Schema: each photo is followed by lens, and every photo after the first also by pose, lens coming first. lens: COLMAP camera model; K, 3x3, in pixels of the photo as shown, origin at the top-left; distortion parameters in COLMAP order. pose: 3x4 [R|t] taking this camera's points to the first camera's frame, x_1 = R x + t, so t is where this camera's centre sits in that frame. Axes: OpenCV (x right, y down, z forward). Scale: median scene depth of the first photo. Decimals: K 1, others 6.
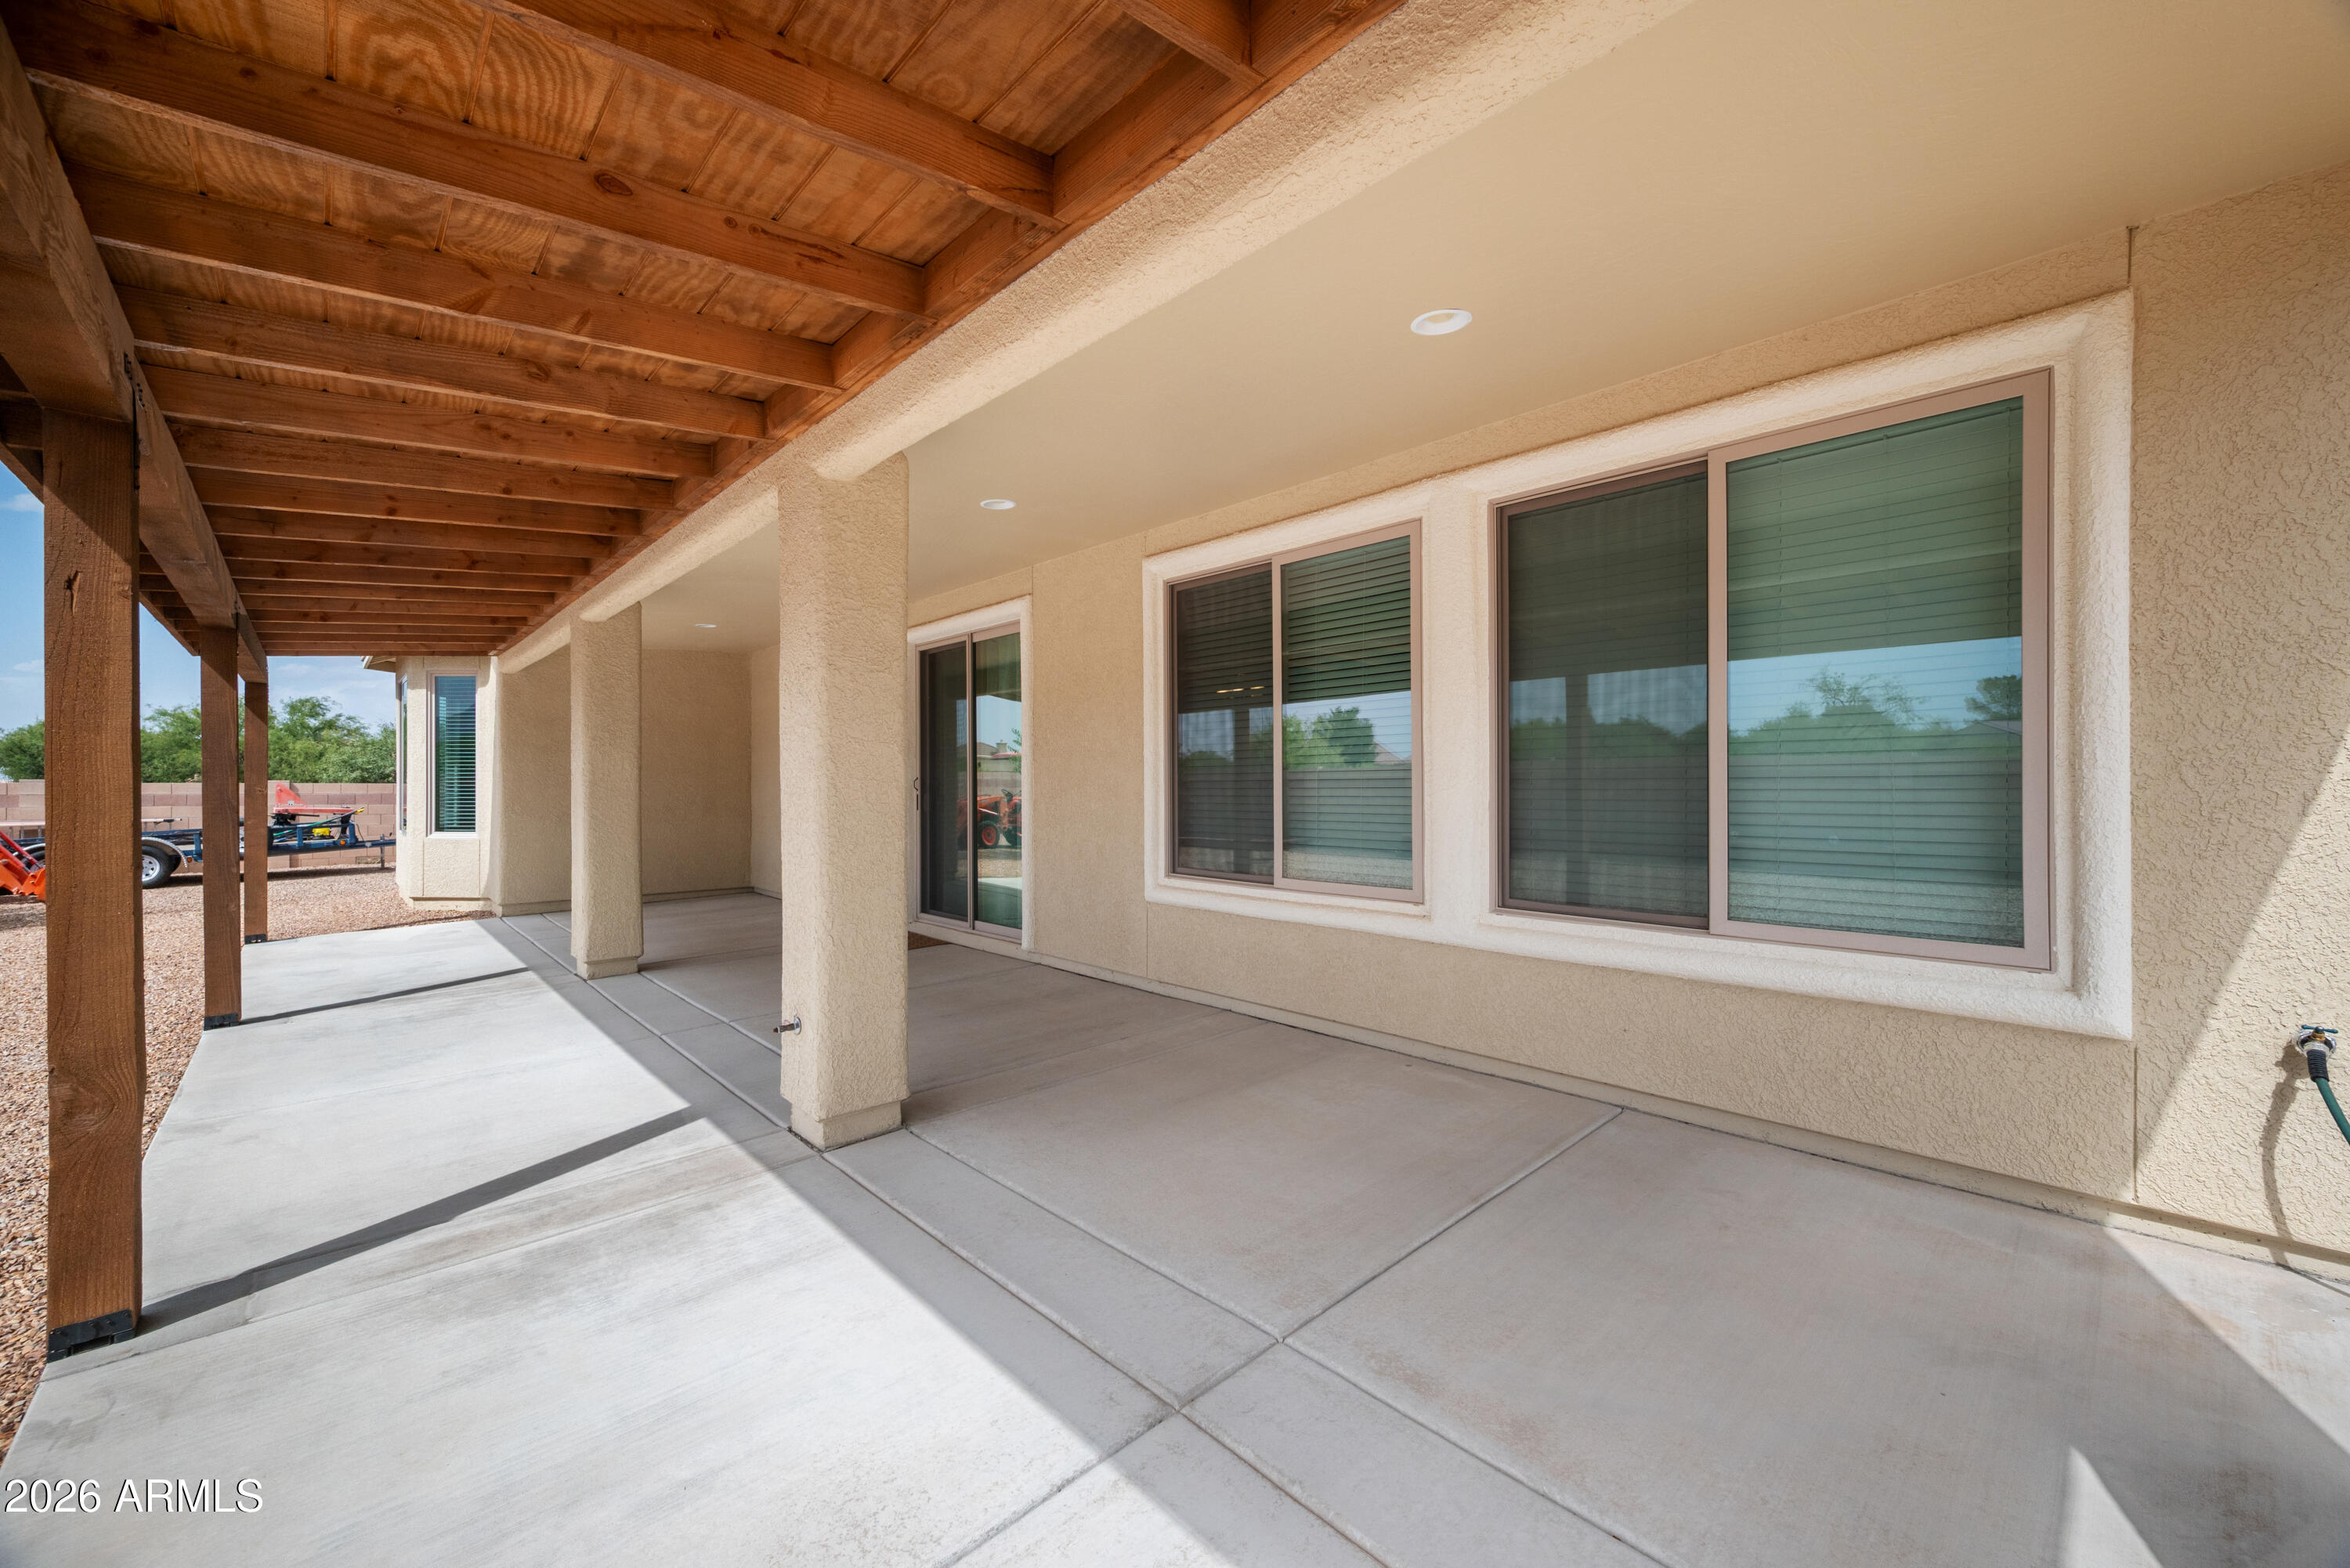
lens RADIAL K [[915.6, 0, 1175.0], [0, 915.6, 784.0], [0, 0, 1]] dist [-0.001172, -0.000098]
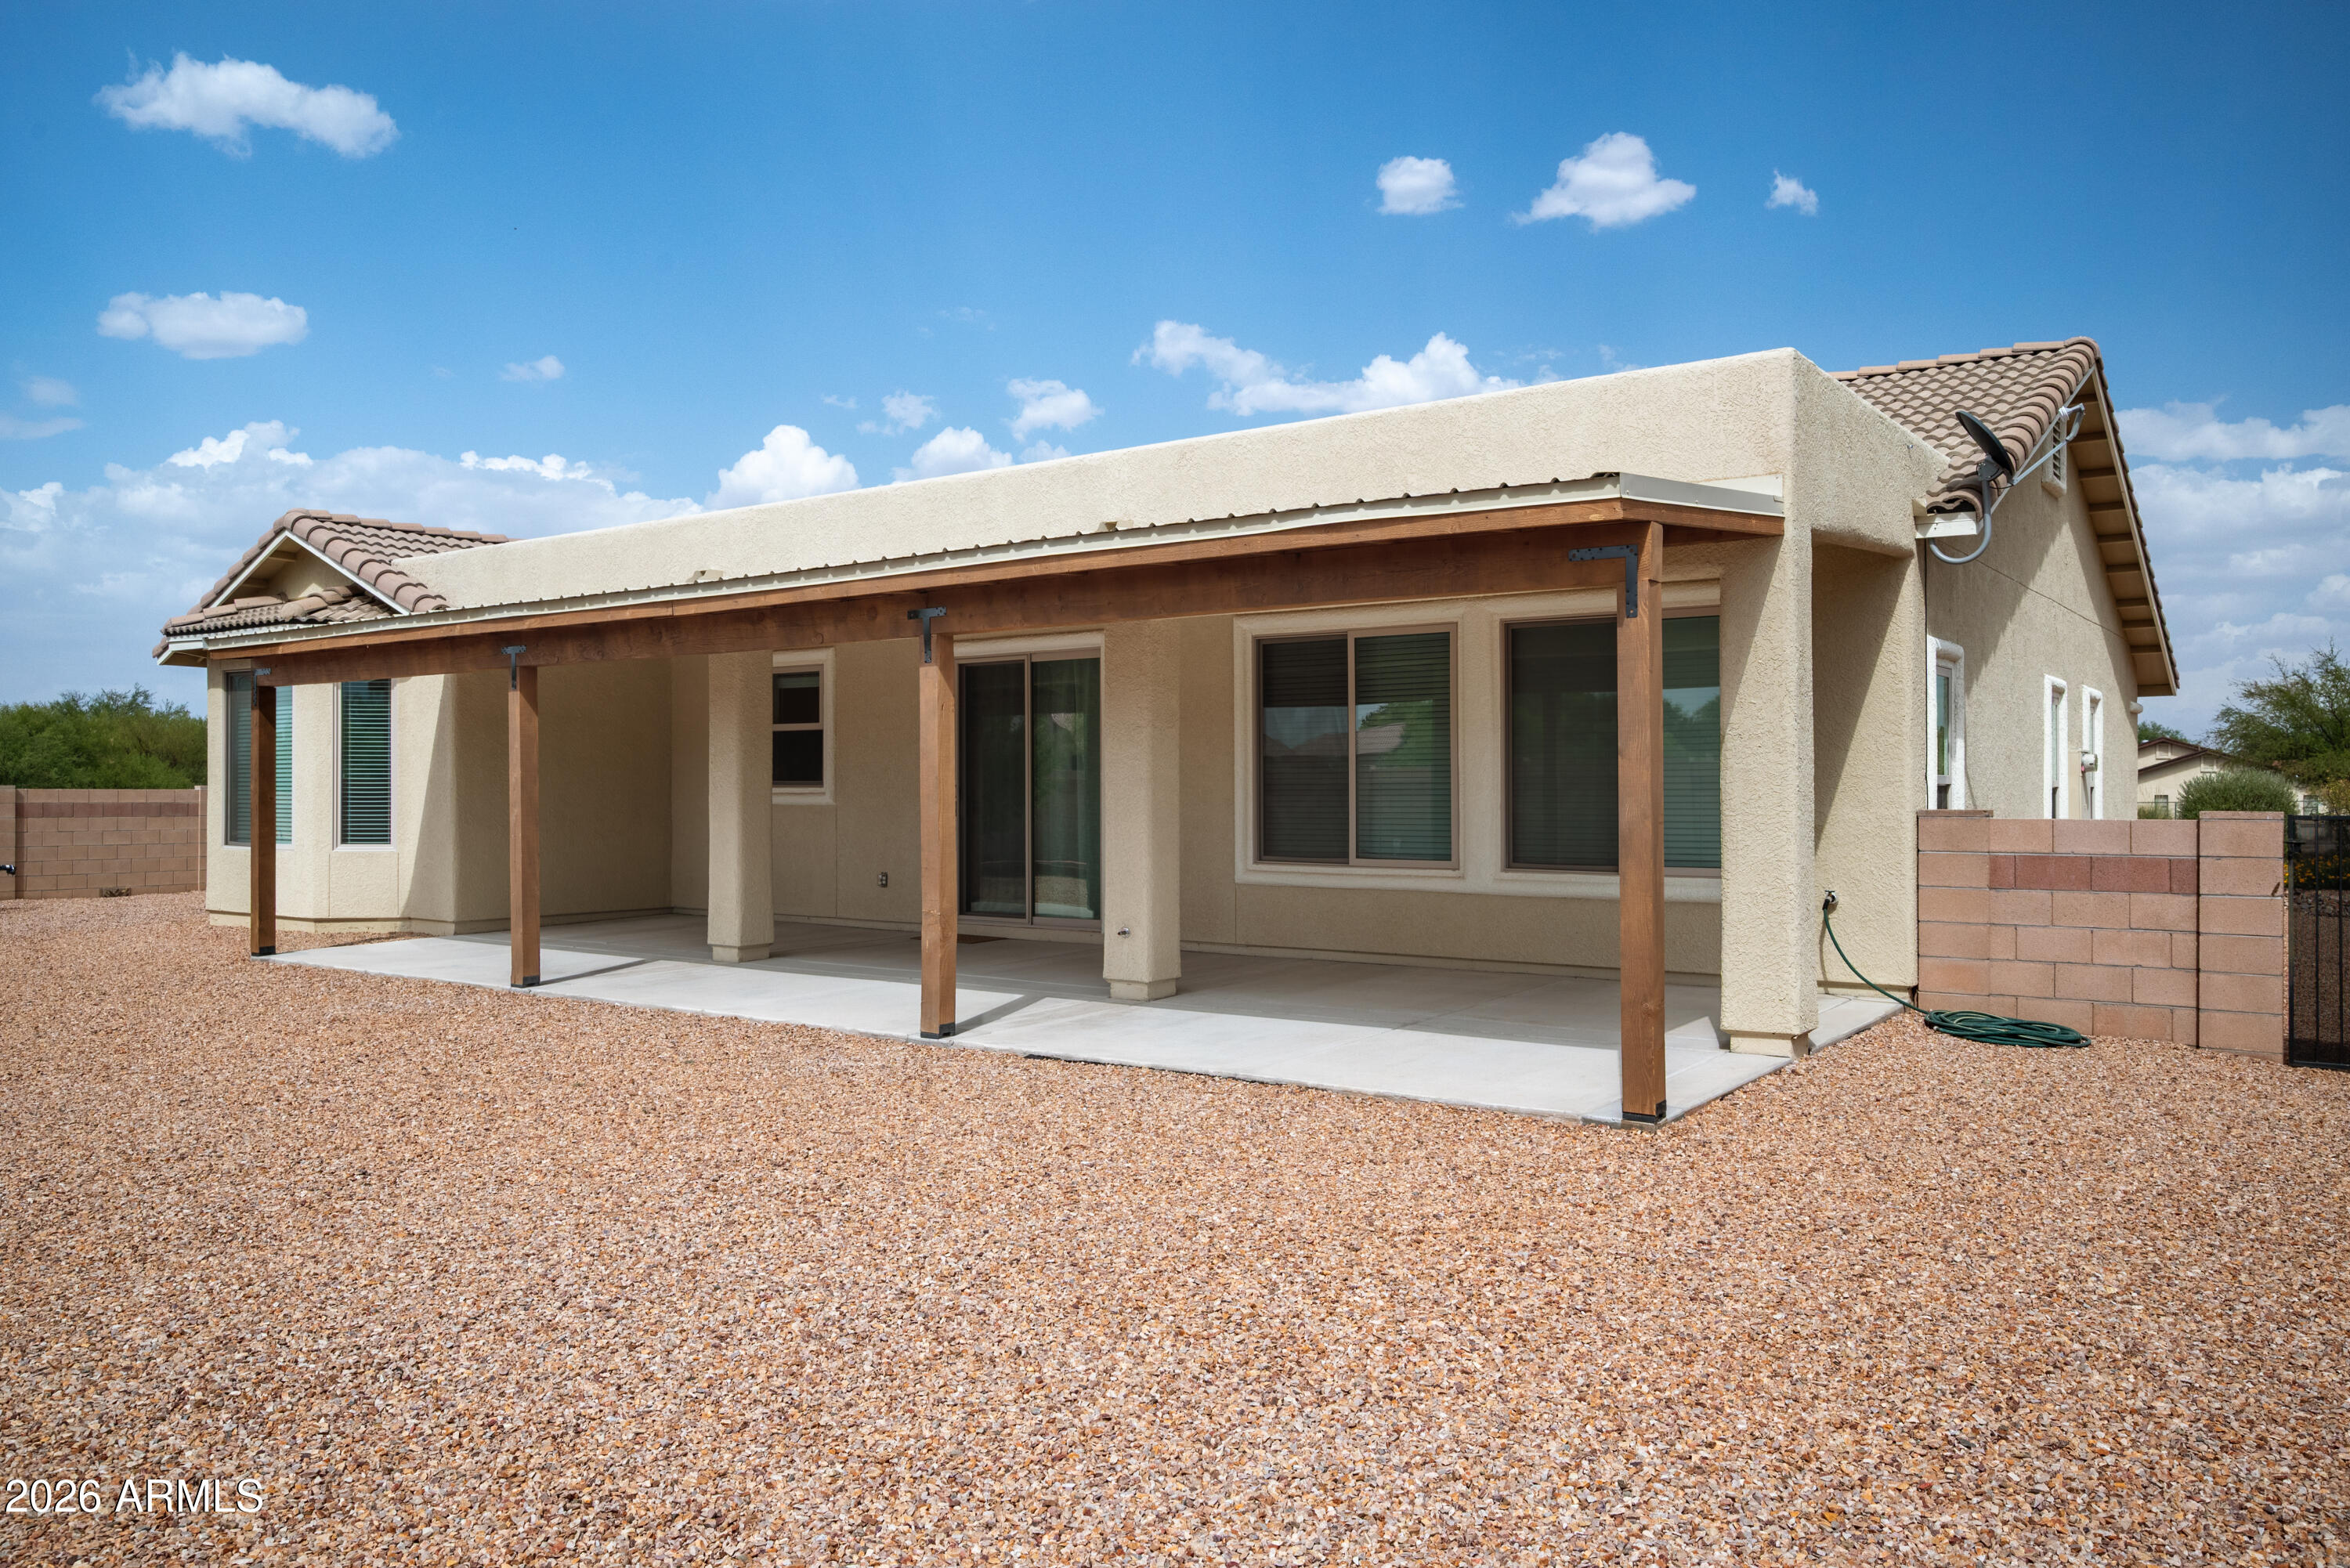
lens RADIAL K [[1646.7, 0, 1175.0], [0, 1646.7, 784.0], [0, 0, 1]] dist [0.000913, -0.000919]
pose [[0.981445, 0.002350, 0.191731, -0.560839], [-0.001728, 0.999993, -0.003410, -0.003505], [-0.191737, 0.003015, 0.981442, -1.258489]]
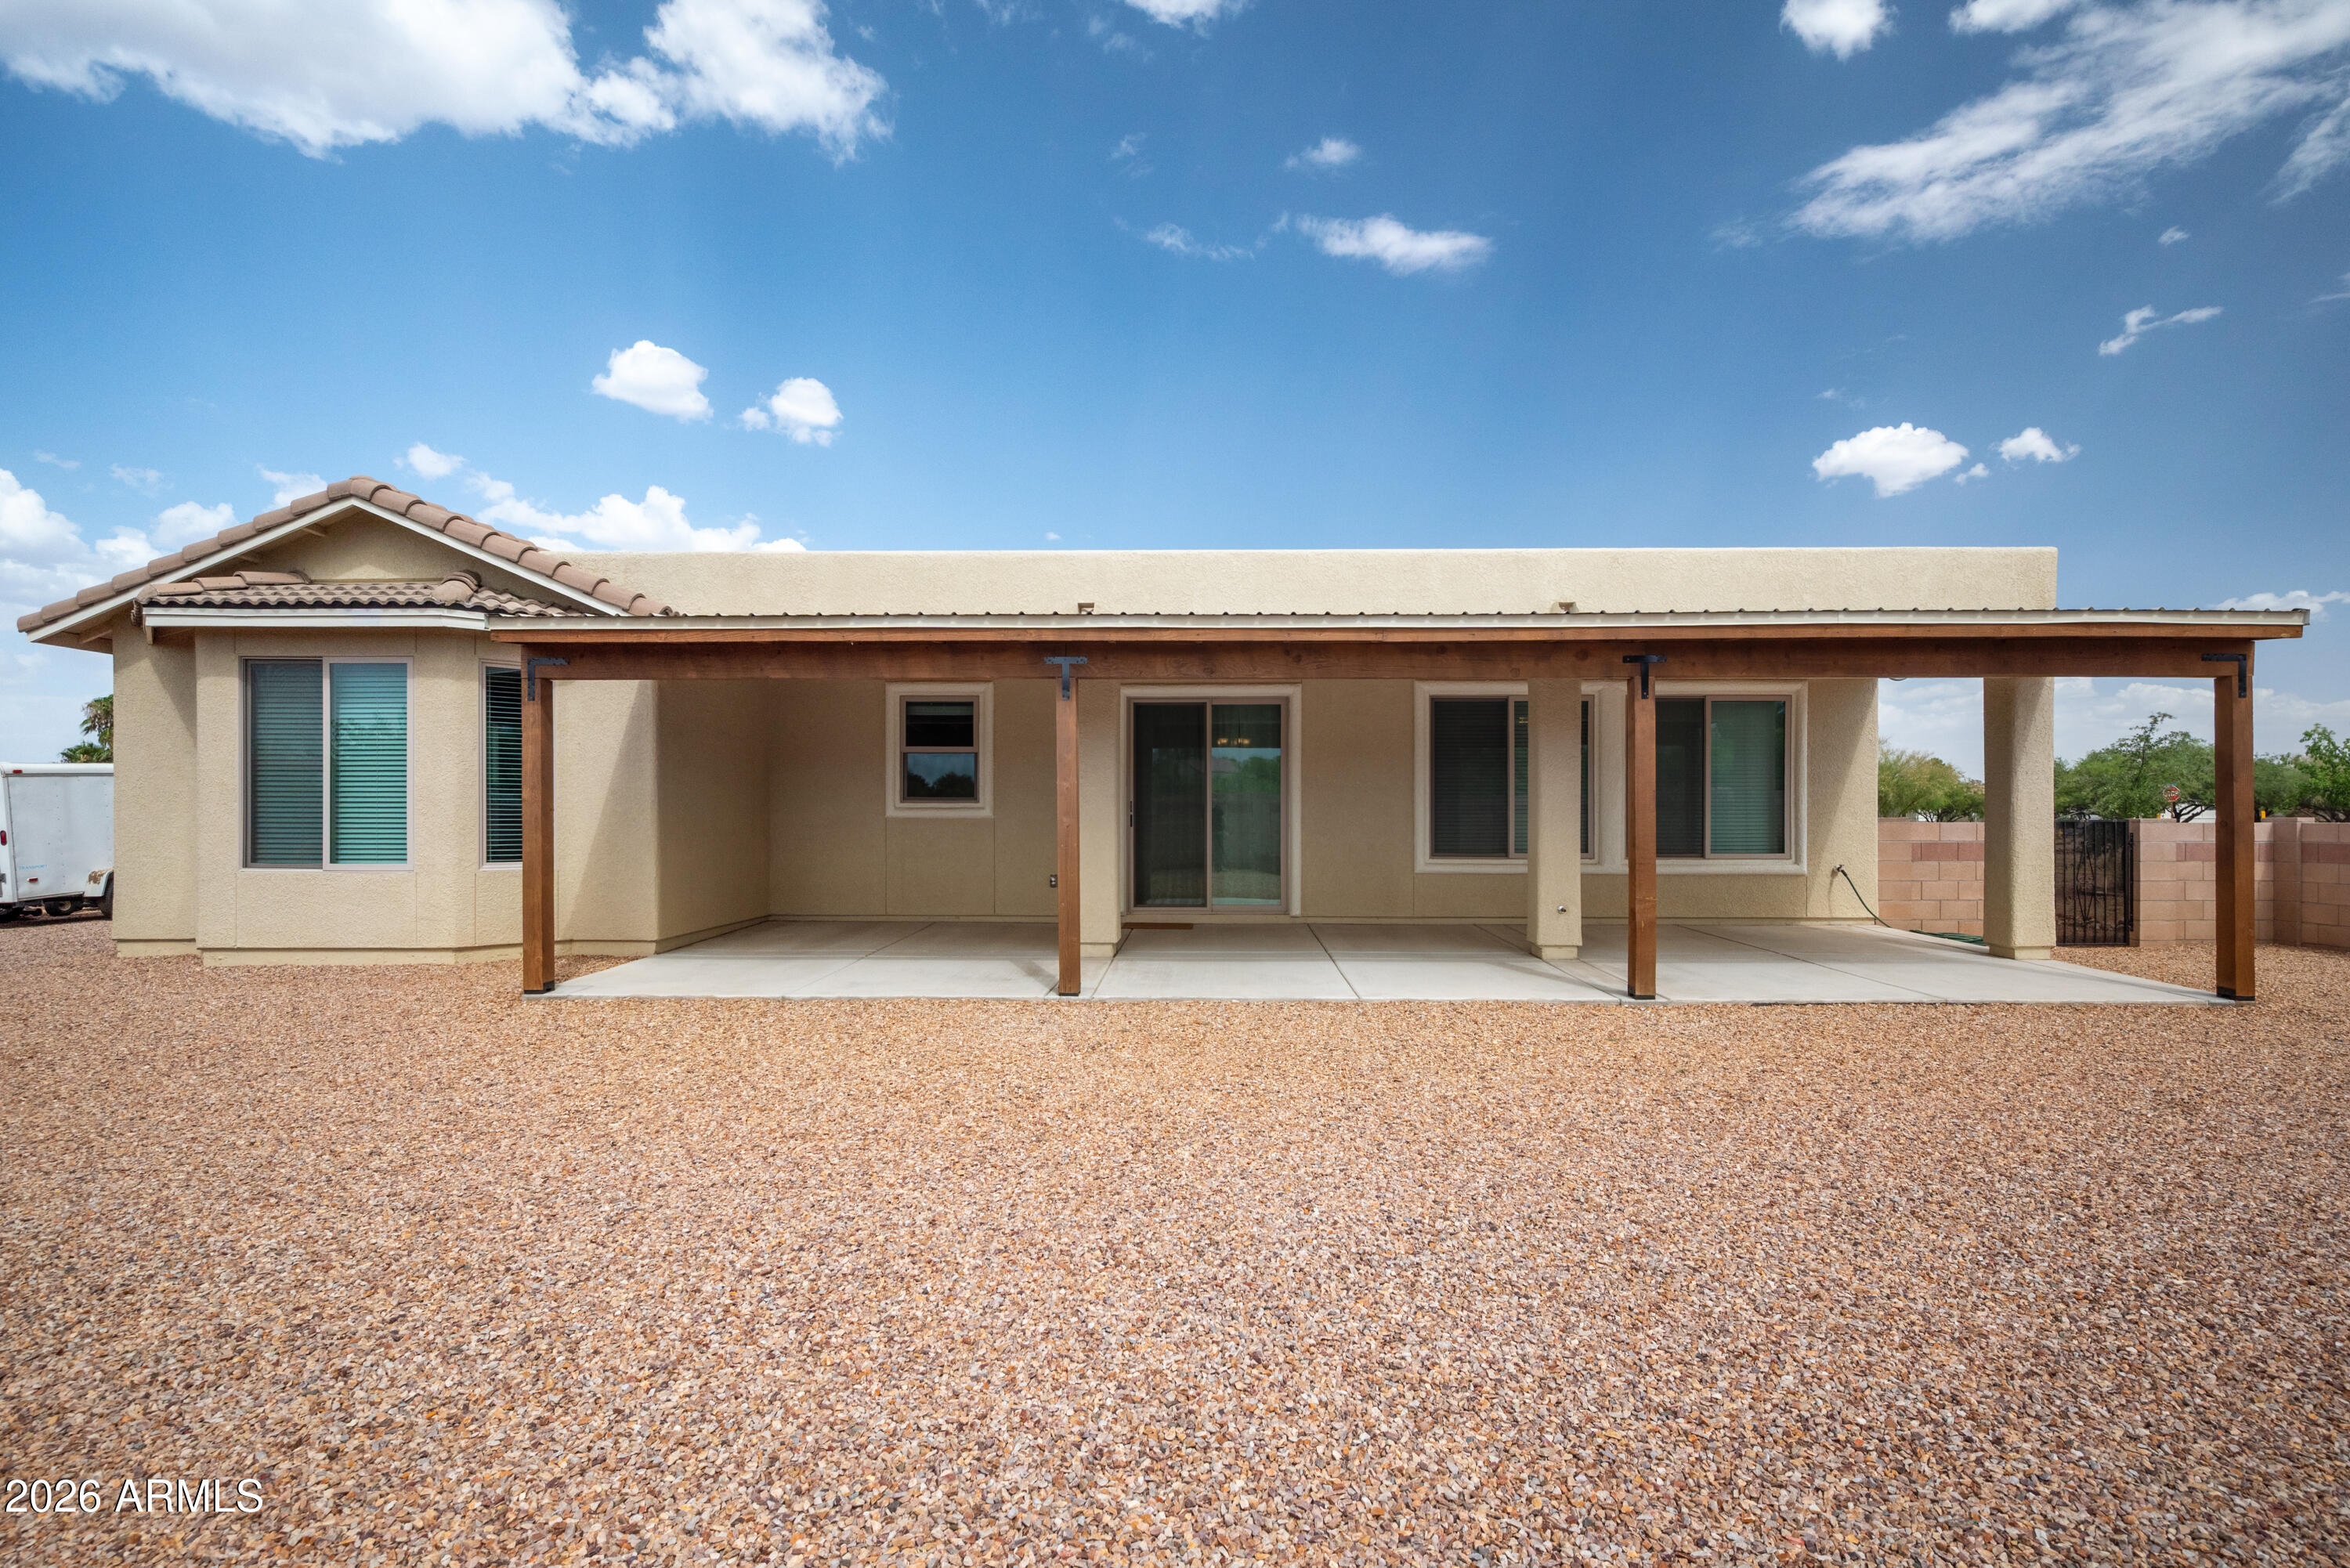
lens RADIAL K [[1060.1, 0, 1174.3], [0, 1060.1, 808.8], [0, 0, 1]] dist [0.002178, 0.000262]
pose [[0.699381, 0.006322, 0.714721, -1.836525], [-0.002856, 0.999978, -0.006051, 0.016744], [-0.714743, 0.002191, 0.699383, -0.108786]]
